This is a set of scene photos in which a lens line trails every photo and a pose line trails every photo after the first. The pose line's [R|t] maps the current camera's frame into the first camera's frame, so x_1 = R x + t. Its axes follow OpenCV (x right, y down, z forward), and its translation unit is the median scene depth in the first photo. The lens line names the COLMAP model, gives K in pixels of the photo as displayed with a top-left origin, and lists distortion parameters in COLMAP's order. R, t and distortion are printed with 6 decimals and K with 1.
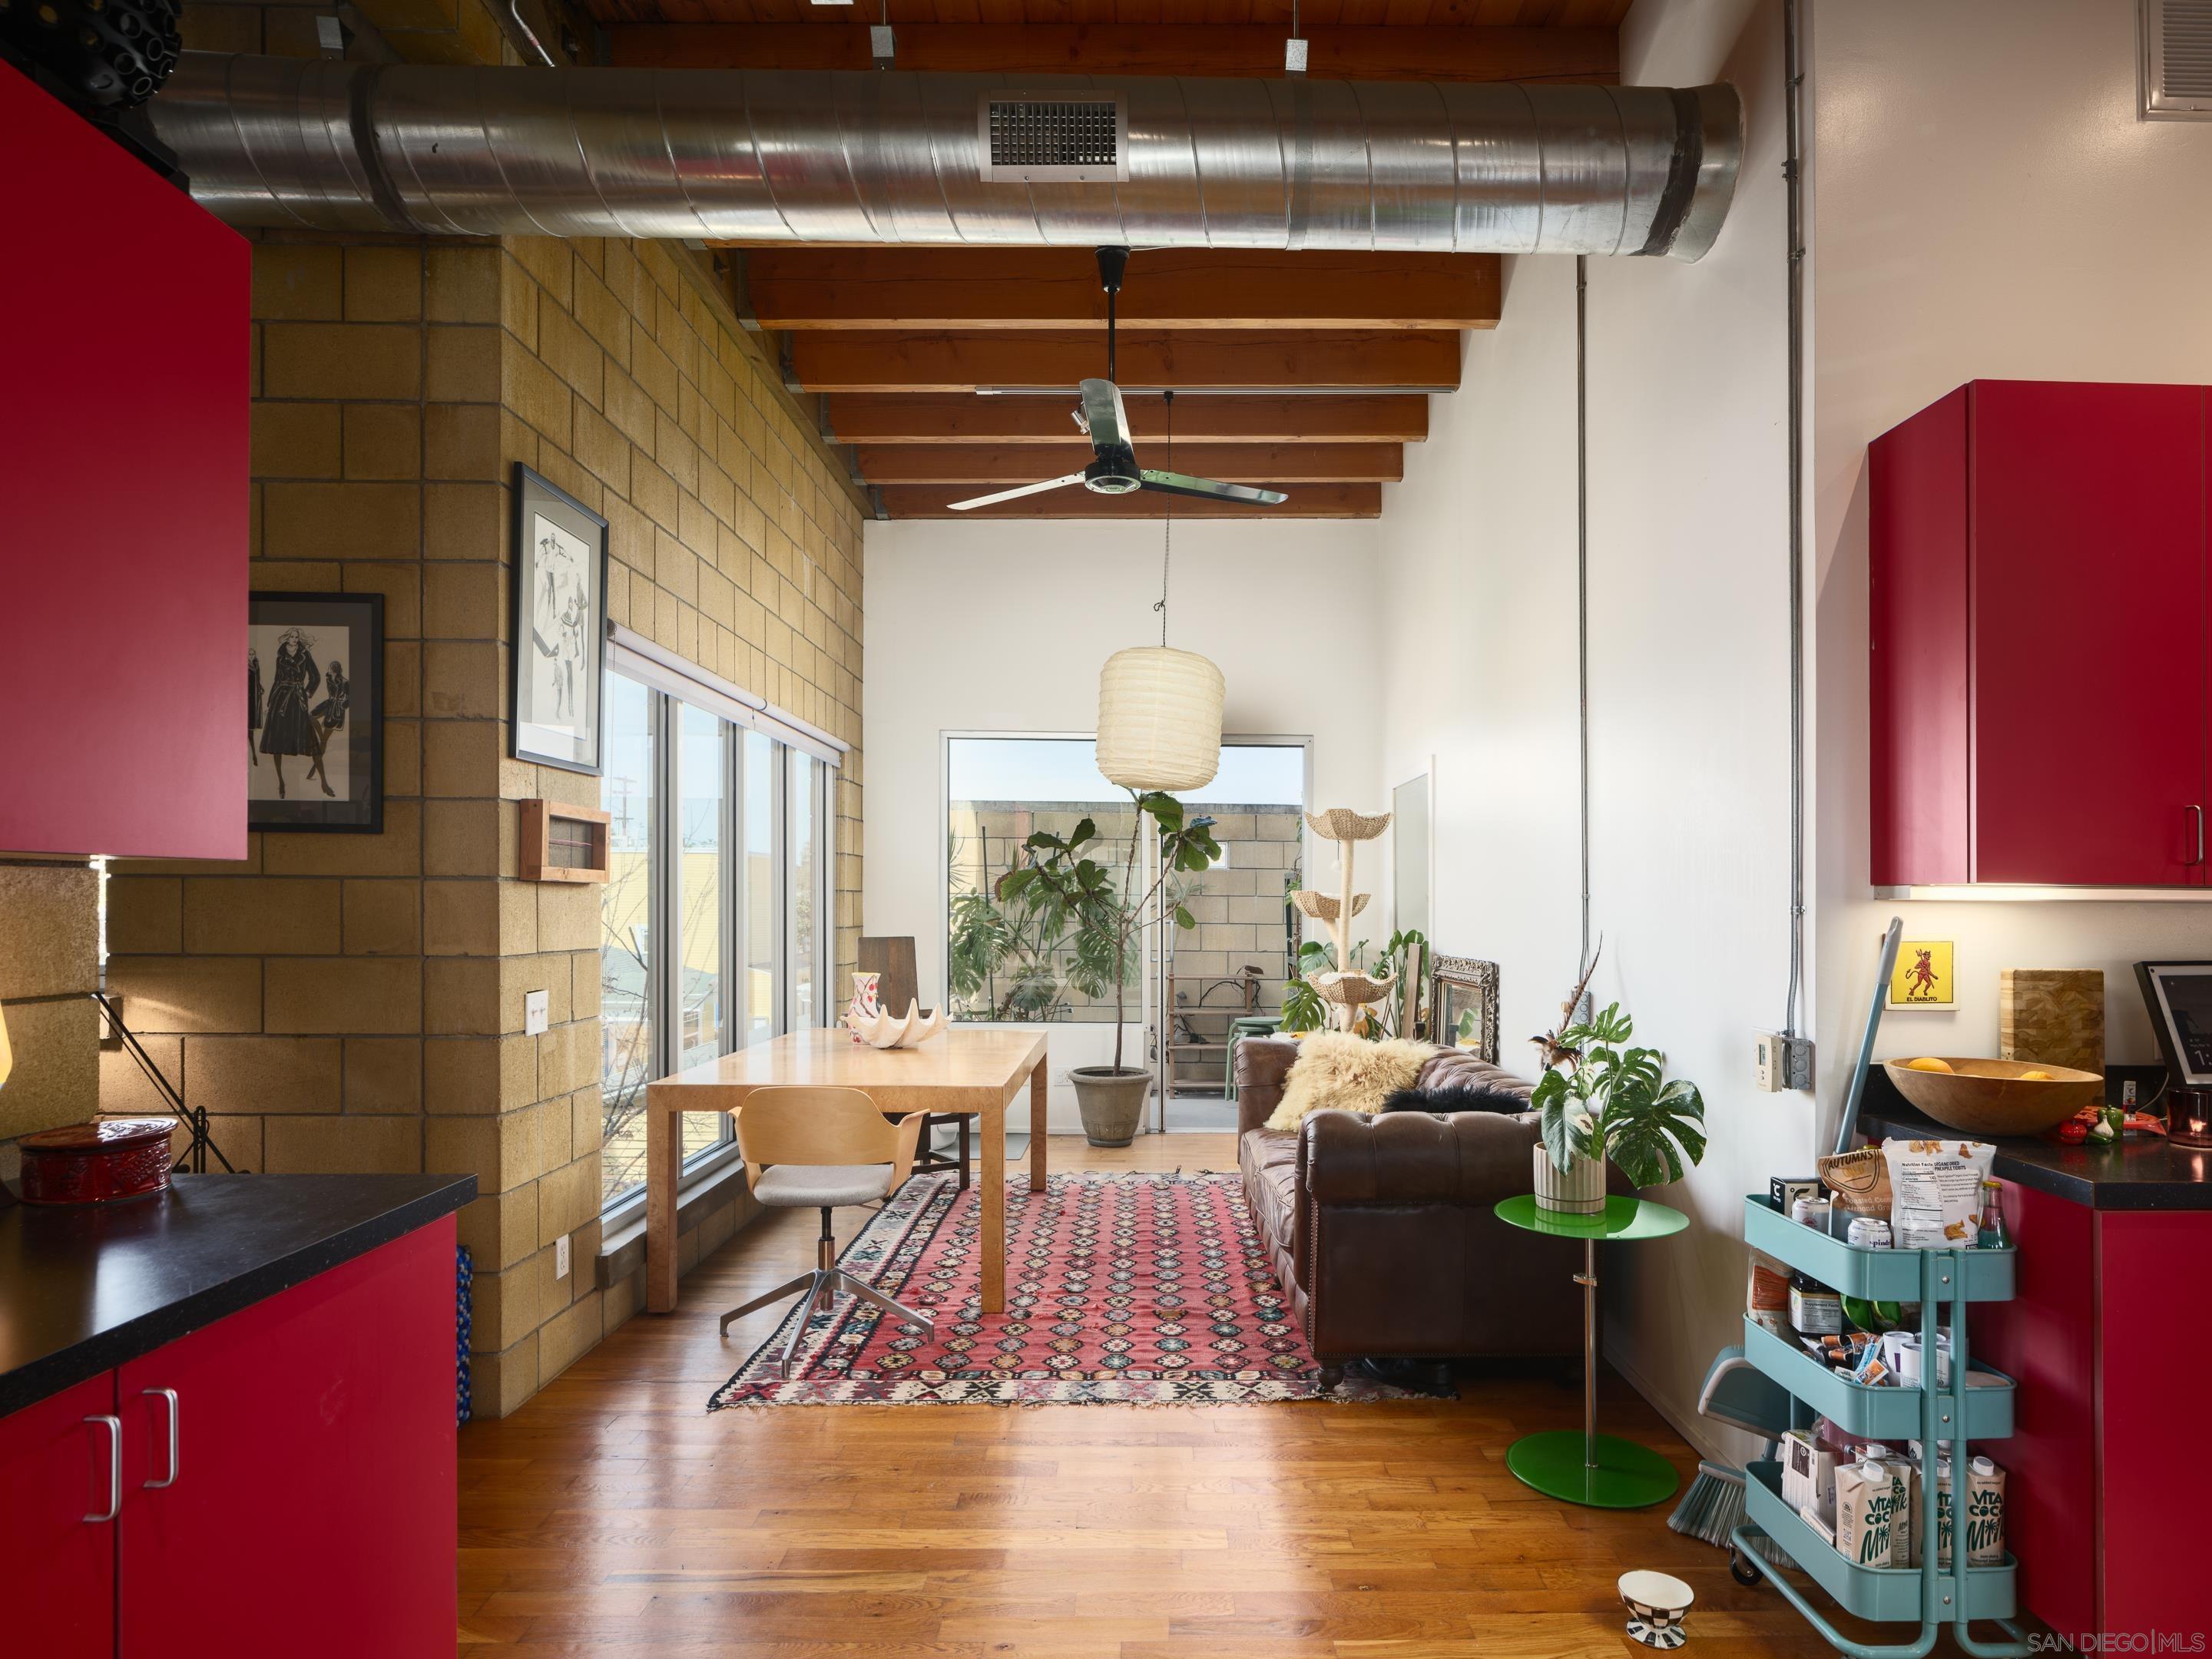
lens RADIAL K [[1249.1, 0, 1116.0], [0, 1249.1, 895.0], [0, 0, 1]] dist [-0.026299, 0.012557]
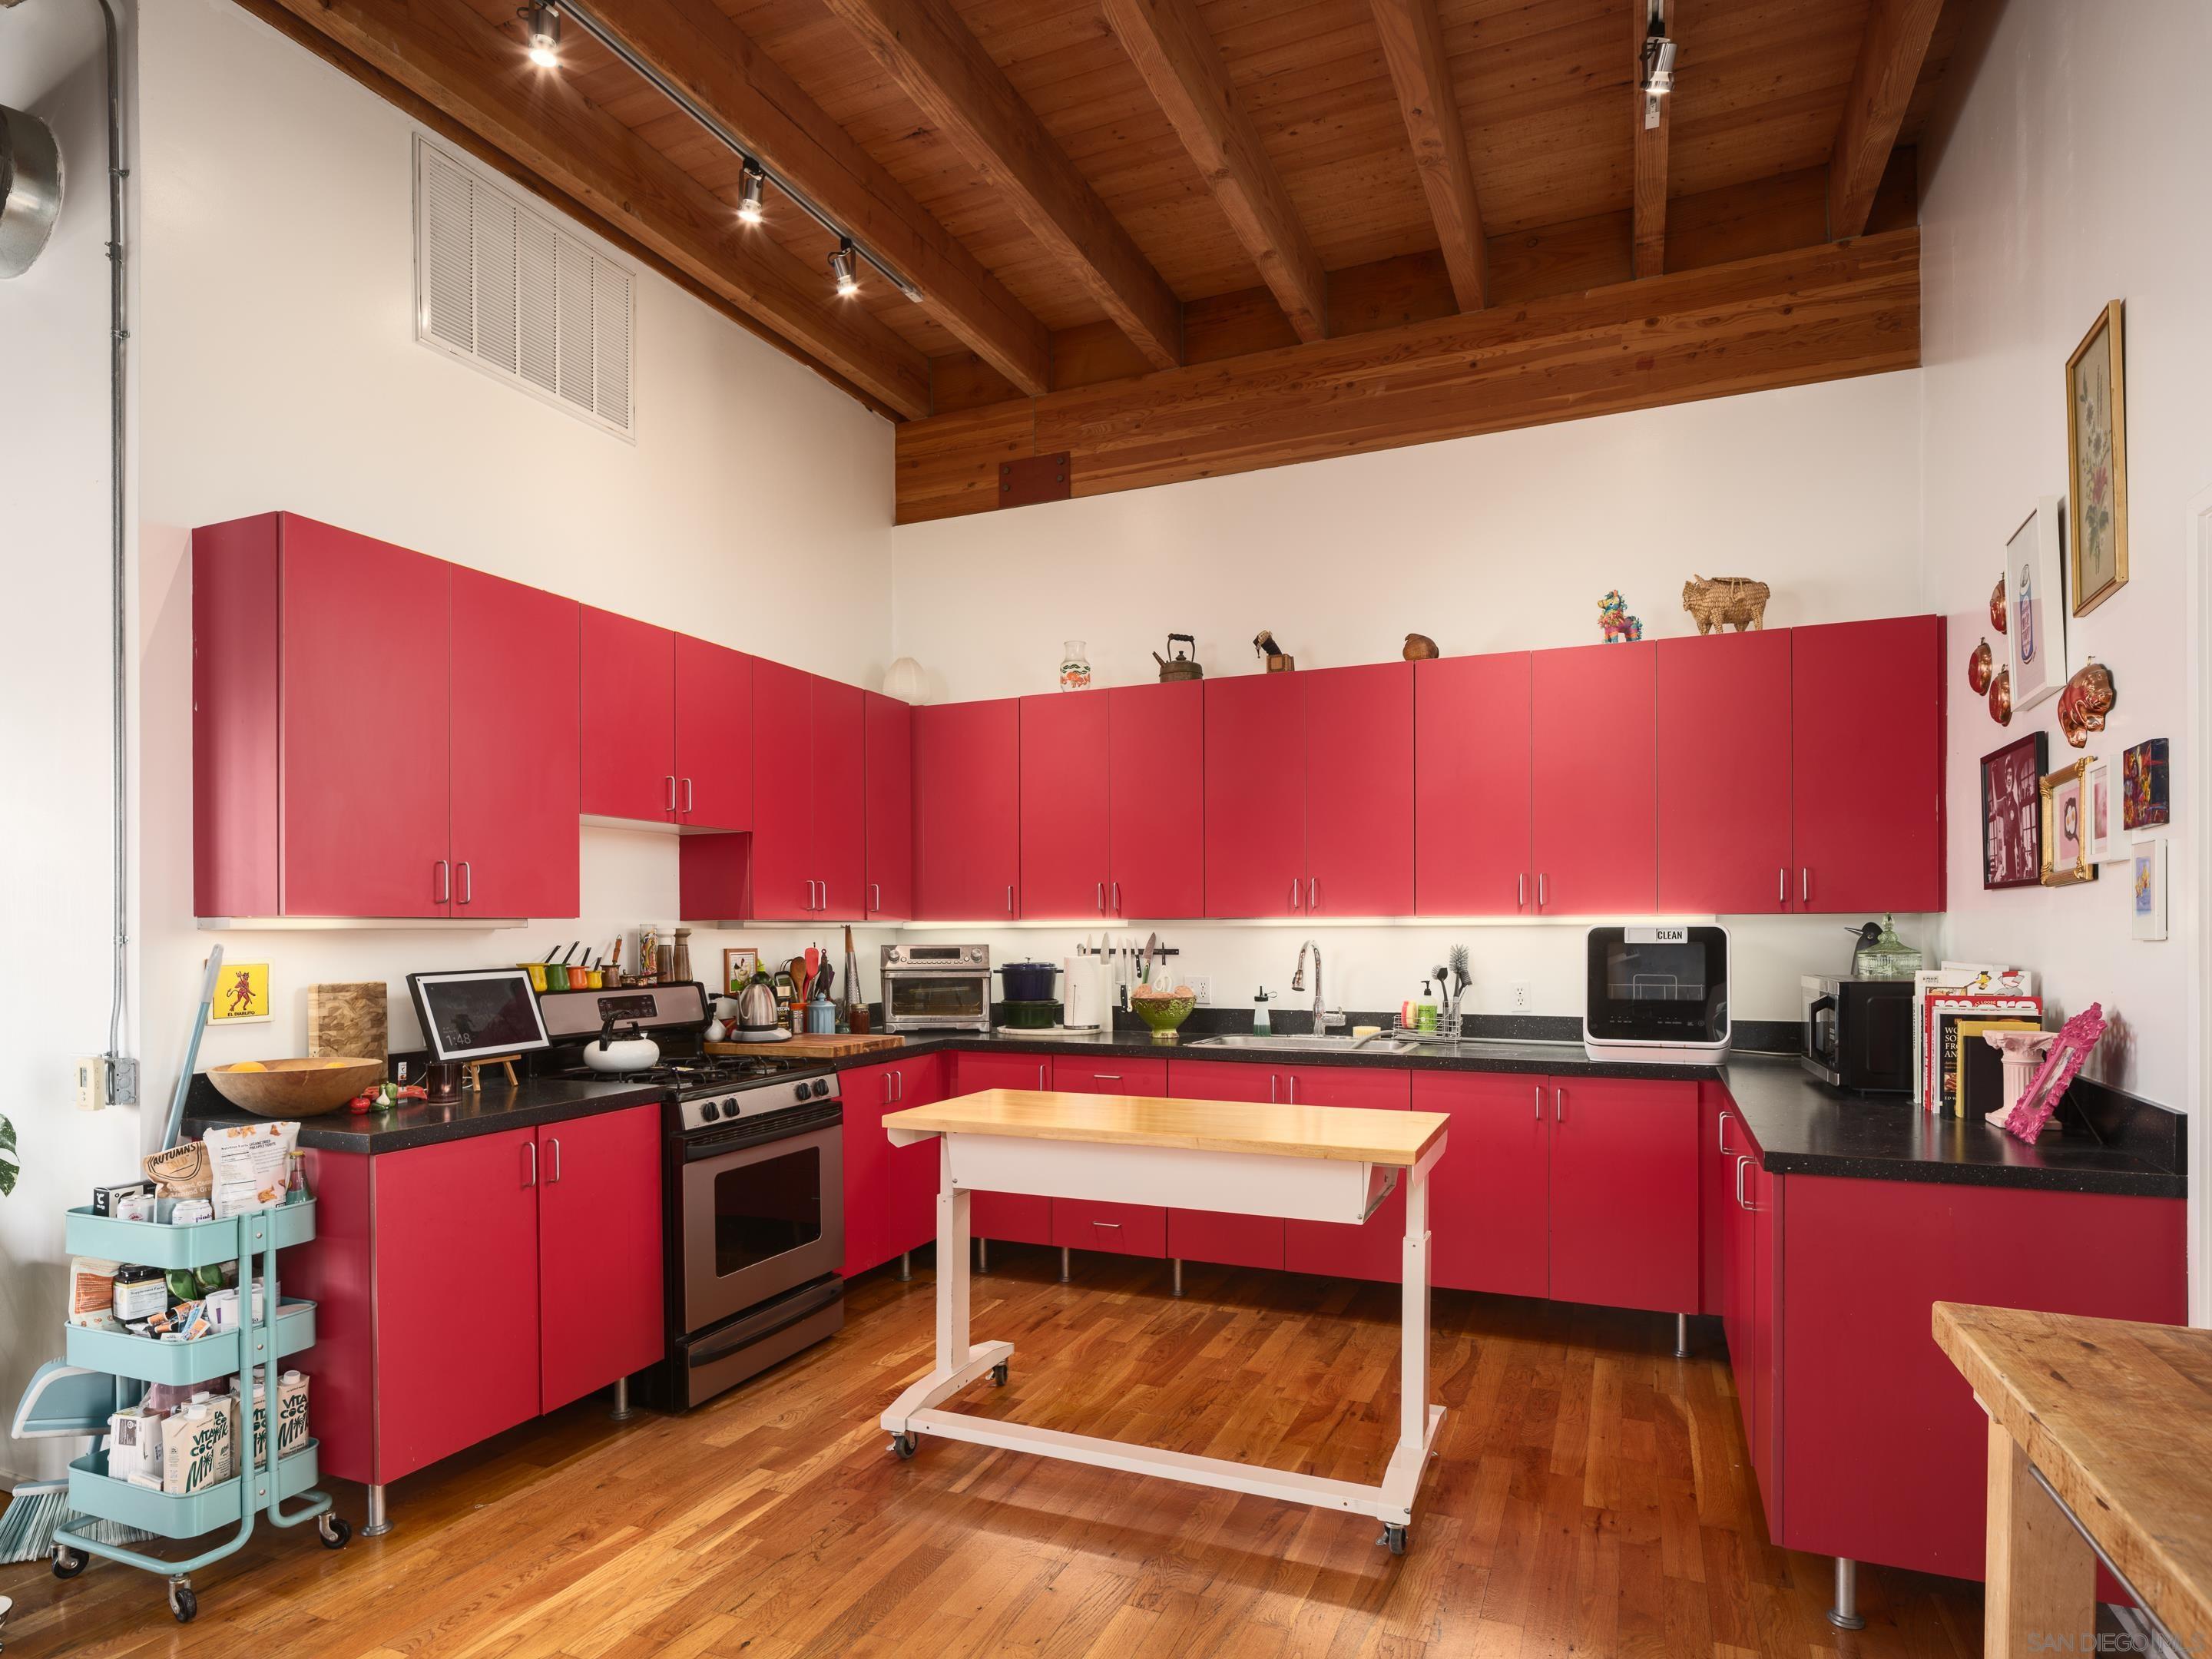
lens RADIAL K [[1226.6, 0, 1111.4], [0, 1226.6, 921.2], [0, 0, 1]] dist [0.001865, 0.000521]
pose [[0.376544, -0.003175, 0.926393, -0.138575], [-0.000092, 0.999994, 0.003464, -0.009180], [-0.926399, -0.001389, 0.376541, -0.240185]]
